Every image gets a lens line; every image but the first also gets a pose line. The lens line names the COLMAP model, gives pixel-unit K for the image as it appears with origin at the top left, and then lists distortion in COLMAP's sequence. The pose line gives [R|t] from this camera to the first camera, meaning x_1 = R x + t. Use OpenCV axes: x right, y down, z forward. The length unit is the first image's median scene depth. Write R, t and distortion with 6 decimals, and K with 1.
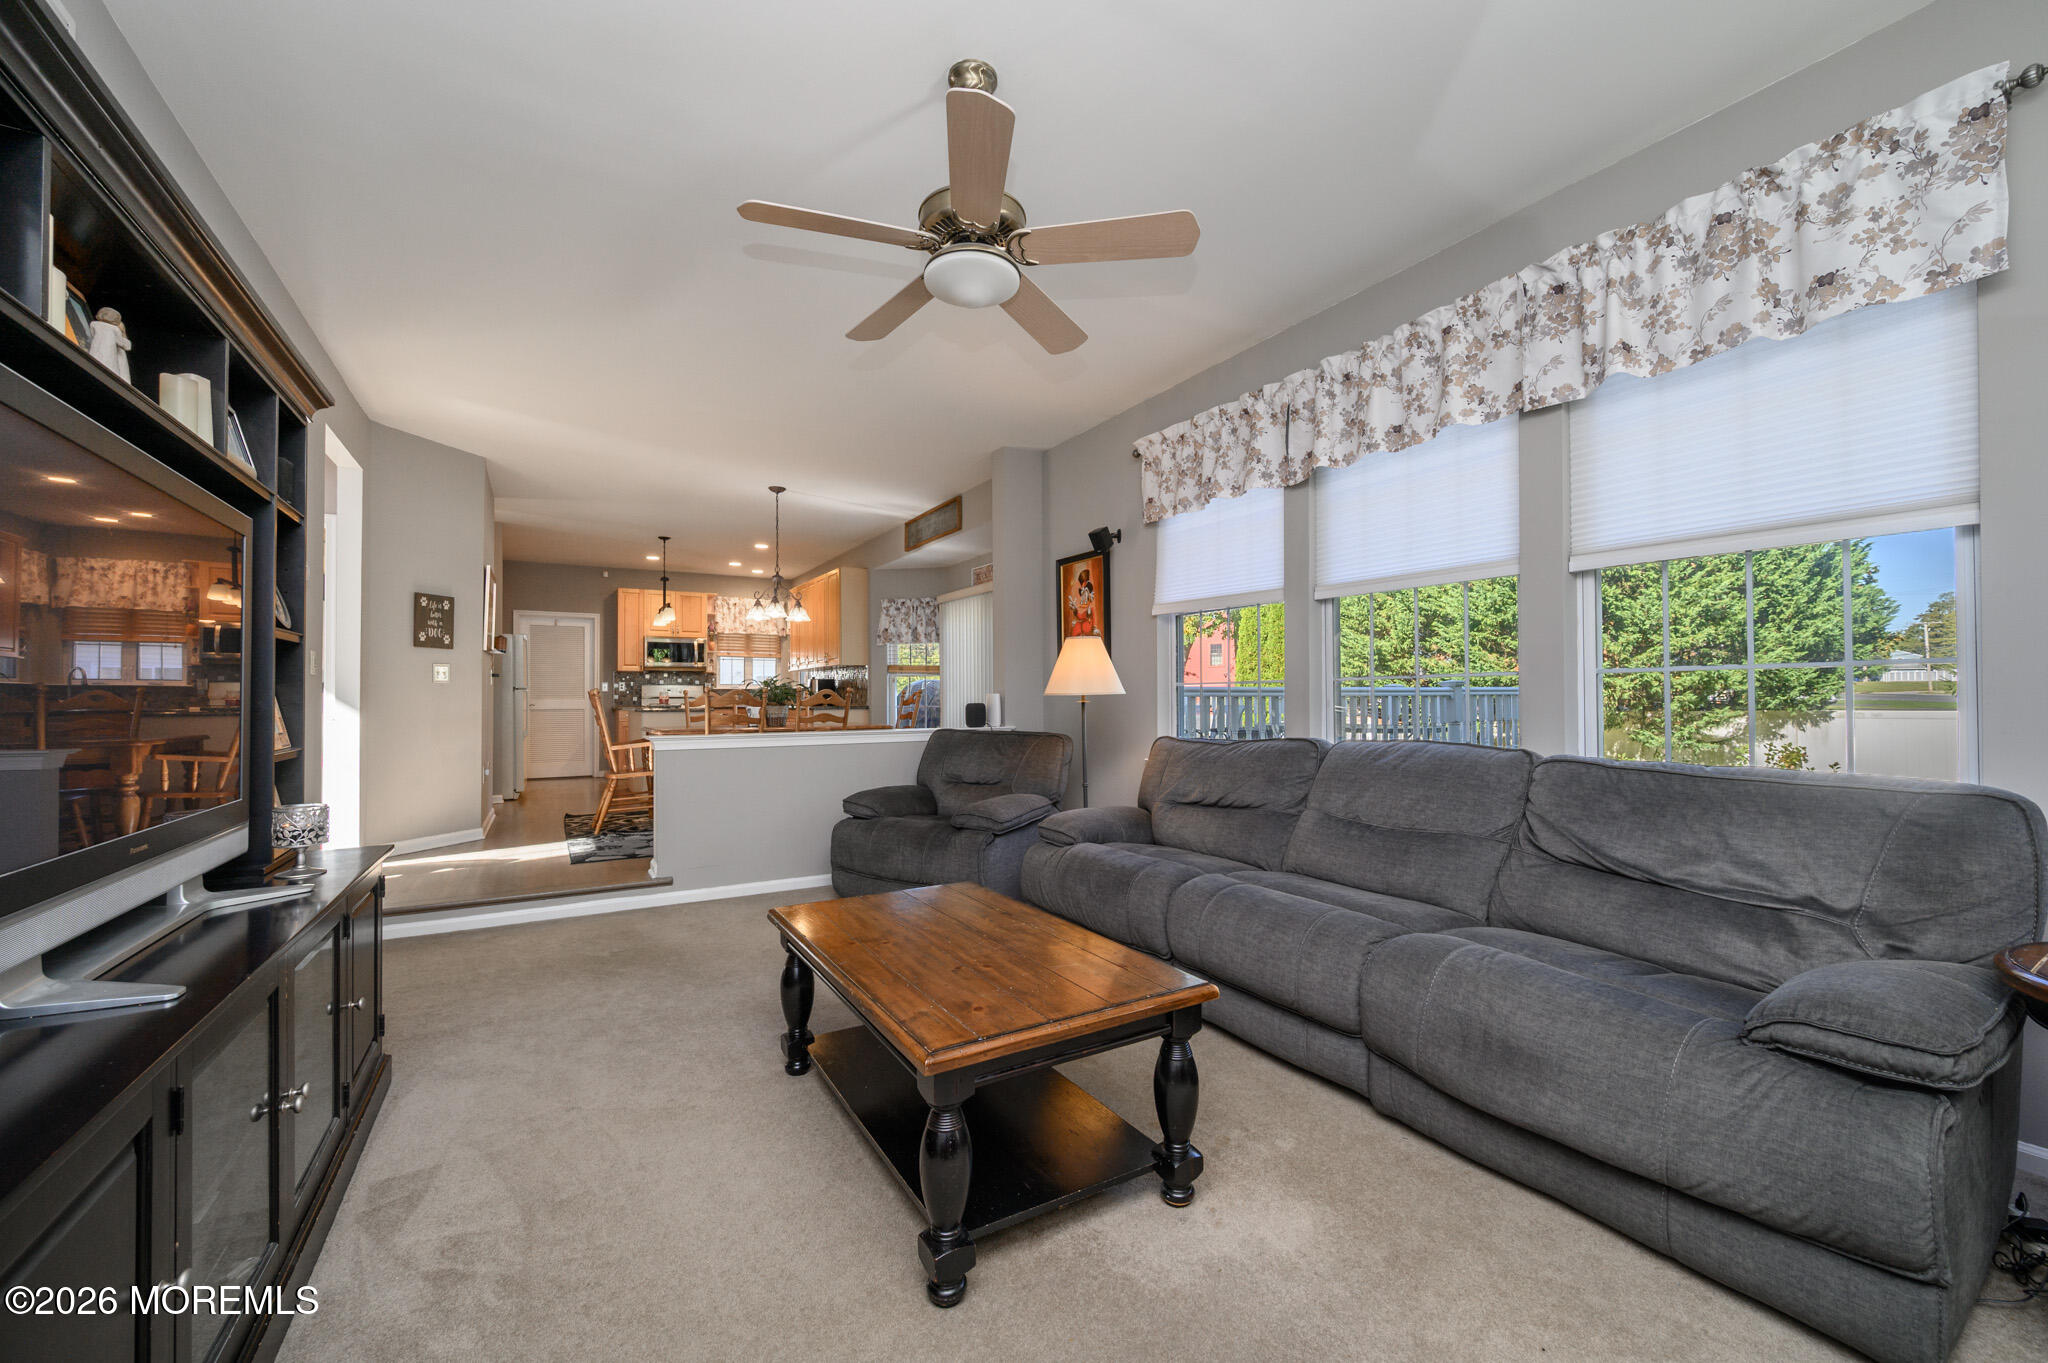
lens RADIAL K [[805.9, 0, 1024.0], [0, 805.9, 681.5], [0, 0, 1]] dist [-0.002621, -0.000493]
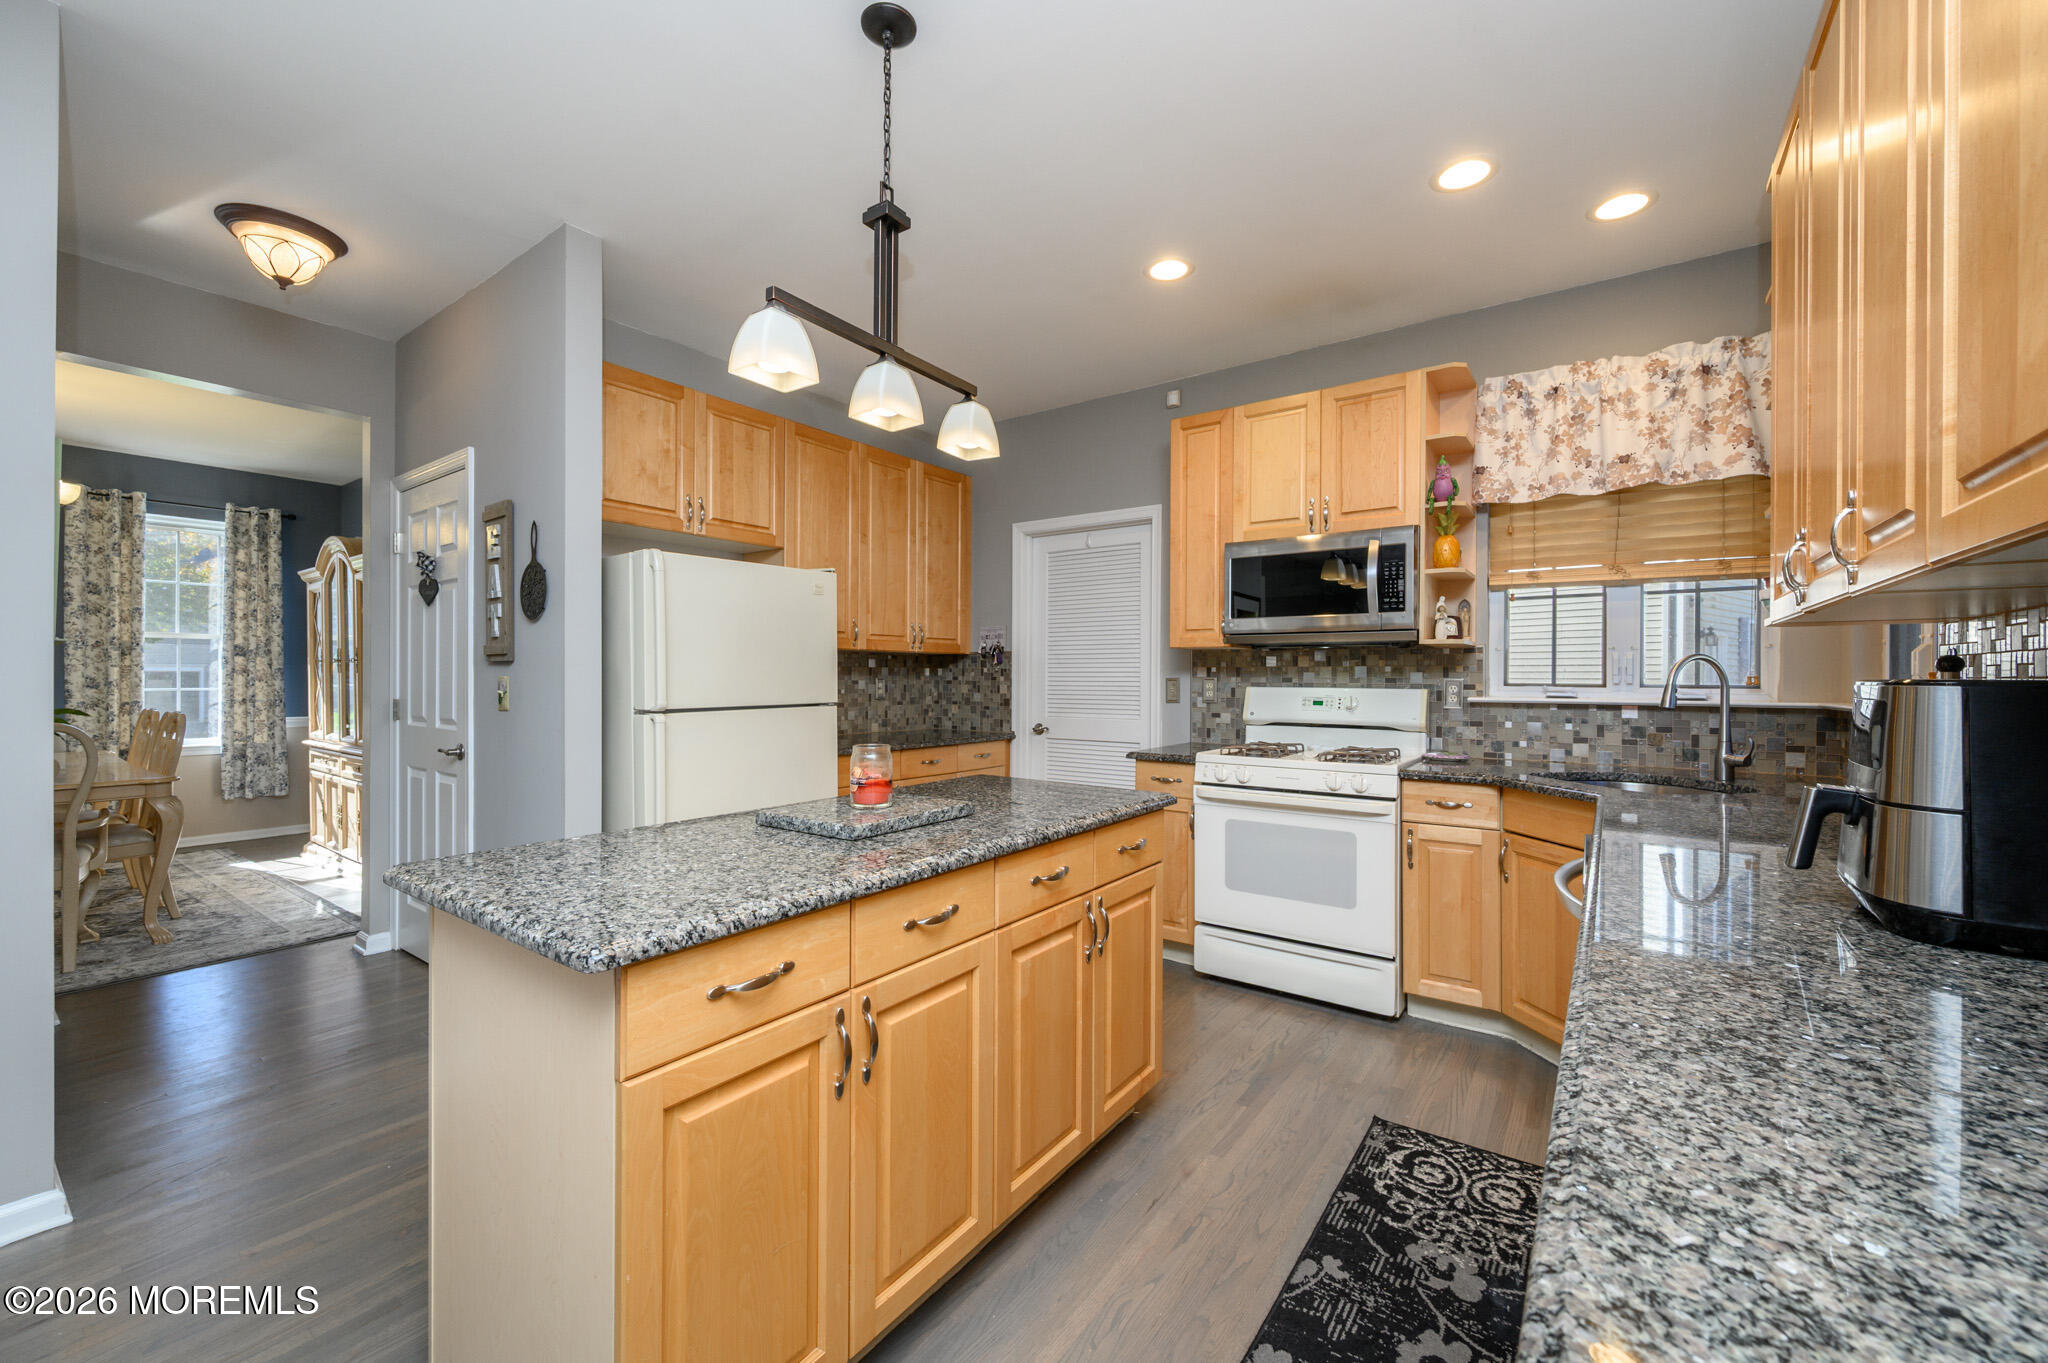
lens RADIAL K [[805.9, 0, 1024.0], [0, 805.9, 681.5], [0, 0, 1]] dist [-0.002621, -0.000493]
pose [[0.395403, 0.007521, -0.918477, -0.186837], [0.021167, 0.999626, 0.017298, -0.006396], [0.918264, -0.026281, 0.395096, 0.754352]]
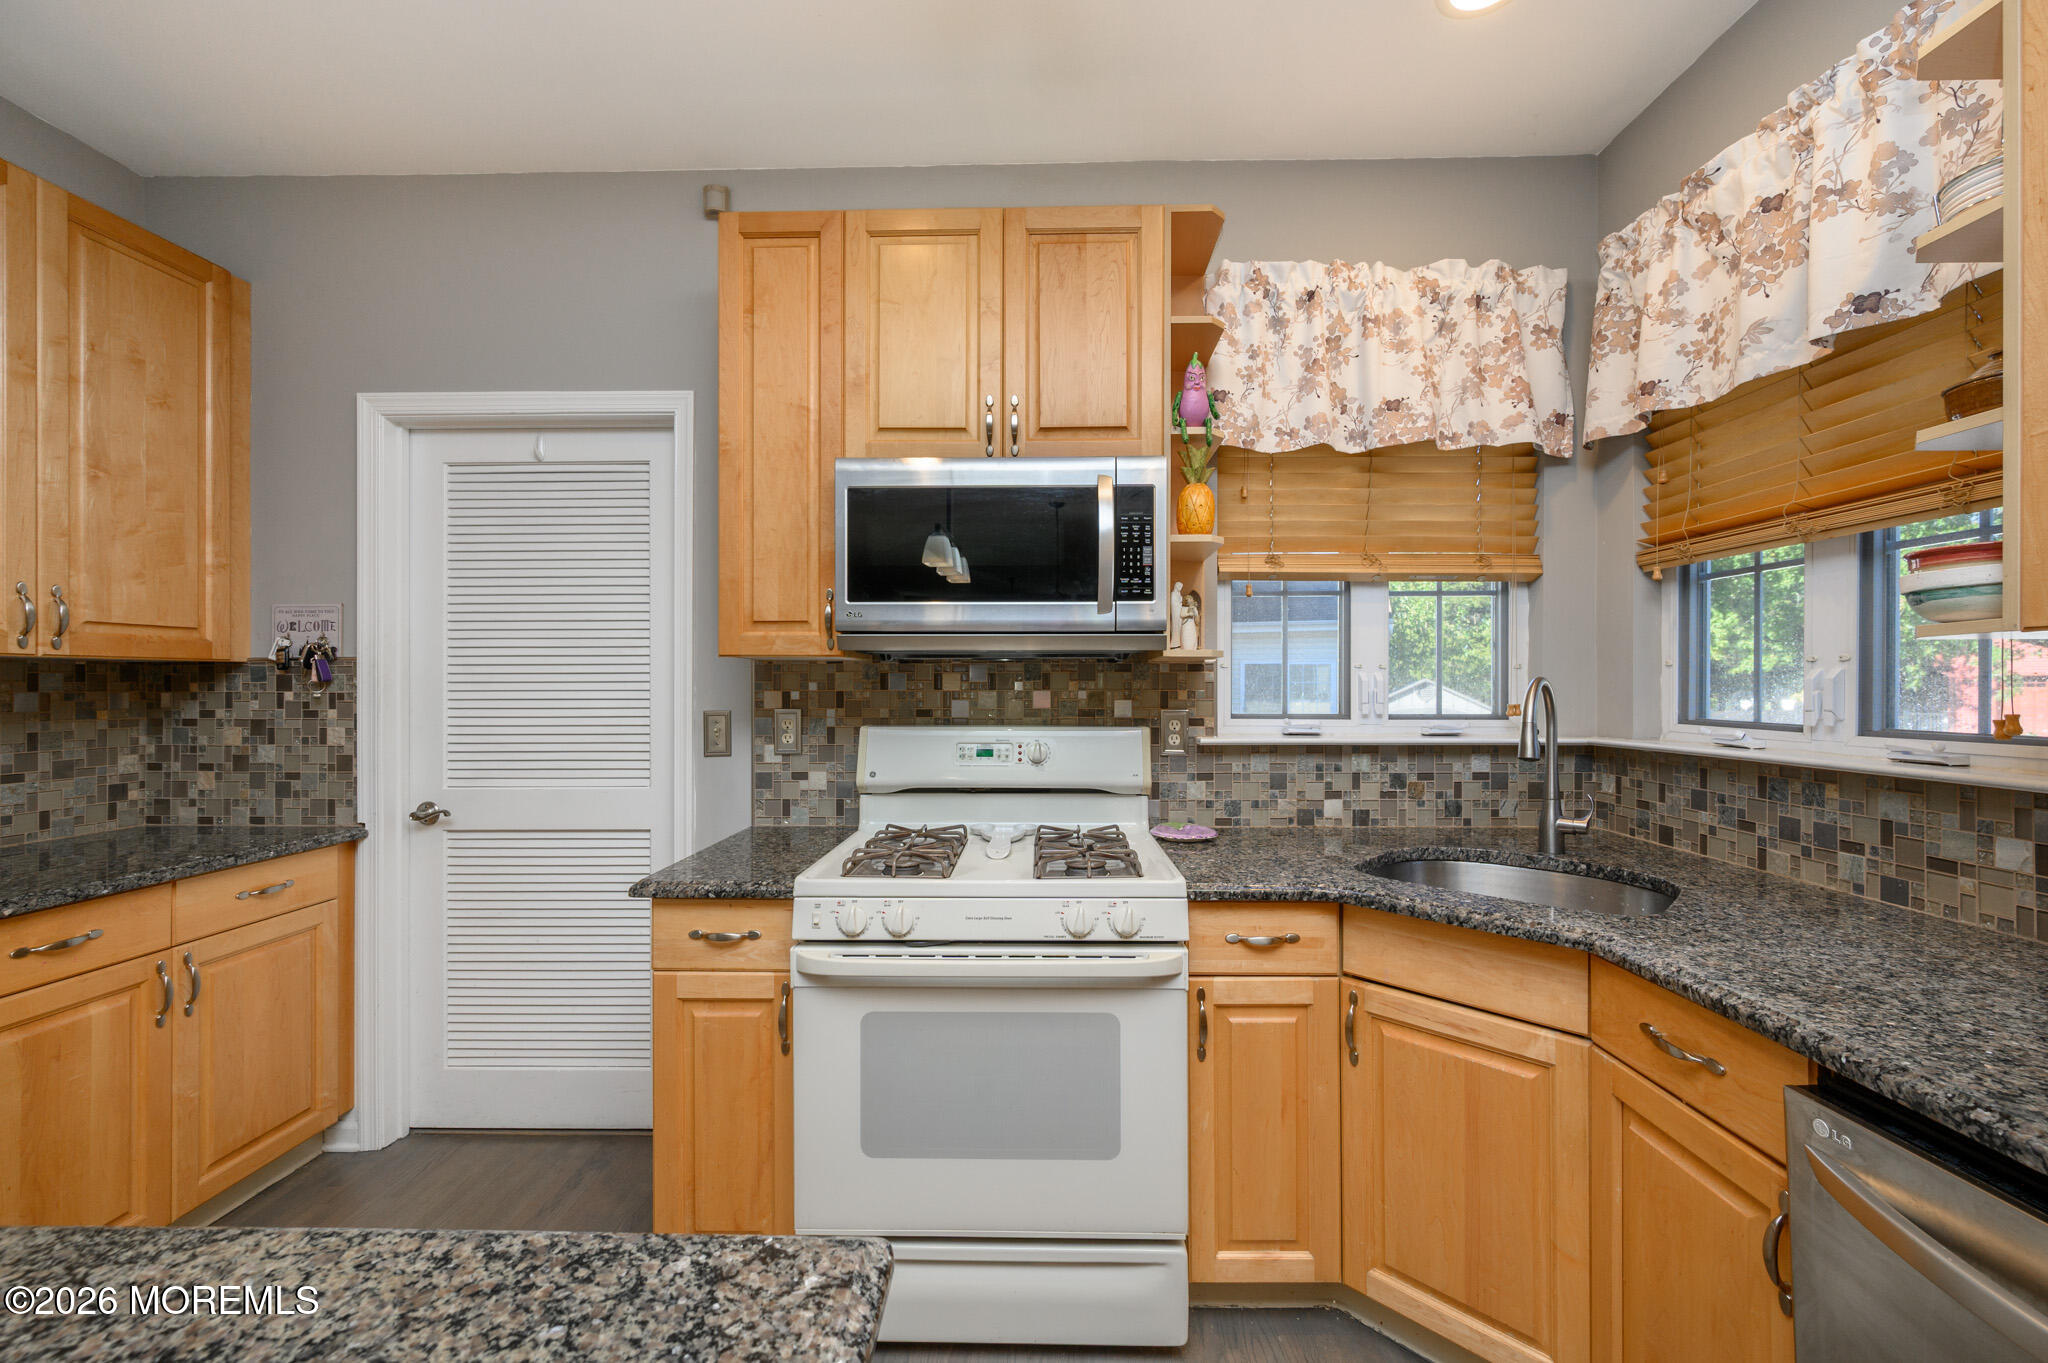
lens RADIAL K [[805.9, 0, 1024.0], [0, 805.9, 681.5], [0, 0, 1]] dist [-0.002621, -0.000493]
pose [[0.848039, -0.003282, -0.529924, -0.326828], [0.015422, 0.999710, 0.018488, -0.010096], [0.529710, -0.023851, 0.847843, 0.832687]]
